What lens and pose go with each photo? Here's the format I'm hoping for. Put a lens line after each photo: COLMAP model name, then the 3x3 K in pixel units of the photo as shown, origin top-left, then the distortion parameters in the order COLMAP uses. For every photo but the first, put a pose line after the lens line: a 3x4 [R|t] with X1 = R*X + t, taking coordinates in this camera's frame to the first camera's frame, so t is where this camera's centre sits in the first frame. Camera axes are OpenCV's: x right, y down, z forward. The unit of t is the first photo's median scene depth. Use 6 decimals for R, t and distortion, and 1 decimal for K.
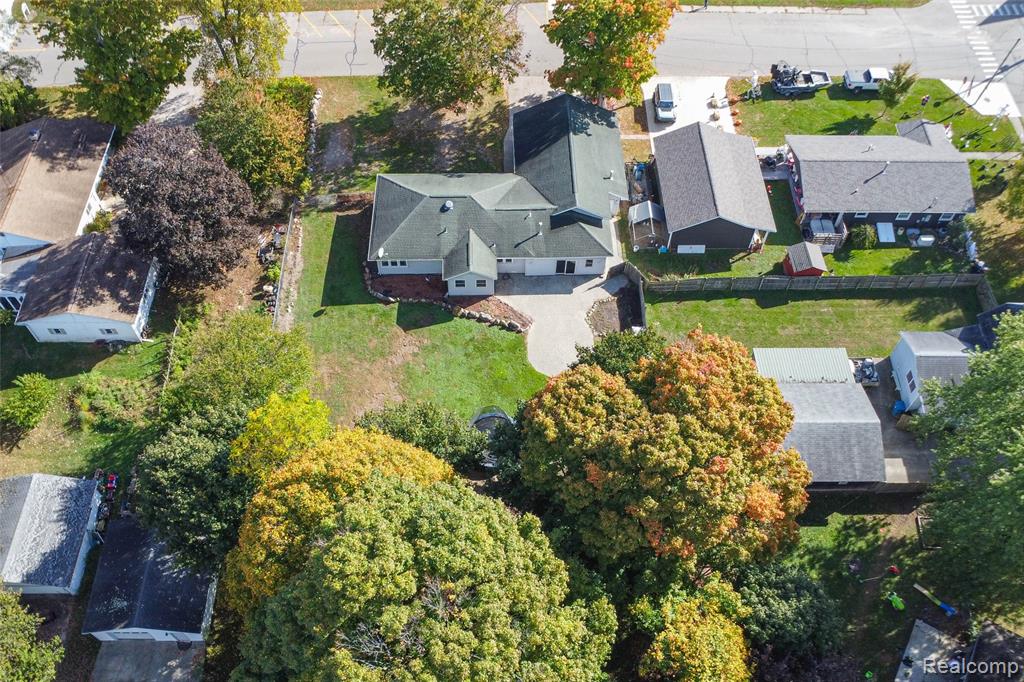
lens RADIAL K [[874.9, 0, 510.0], [0, 874.9, 334.0], [0, 0, 1]] dist [-0.013710, -0.013514]
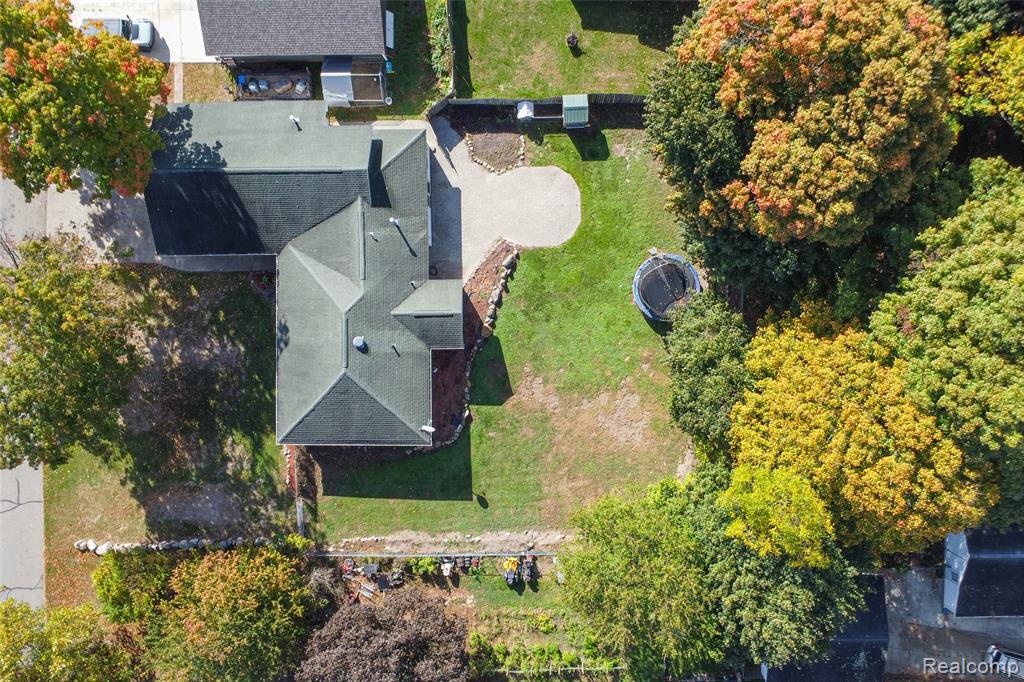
lens RADIAL K [[874.9, 0, 510.0], [0, 874.9, 334.0], [0, 0, 1]] dist [-0.013710, -0.013514]
pose [[0.014678, -0.999887, -0.003301, -0.058814], [0.818679, 0.010122, 0.574162, -0.468797], [-0.574064, -0.011130, 0.818735, 0.318954]]
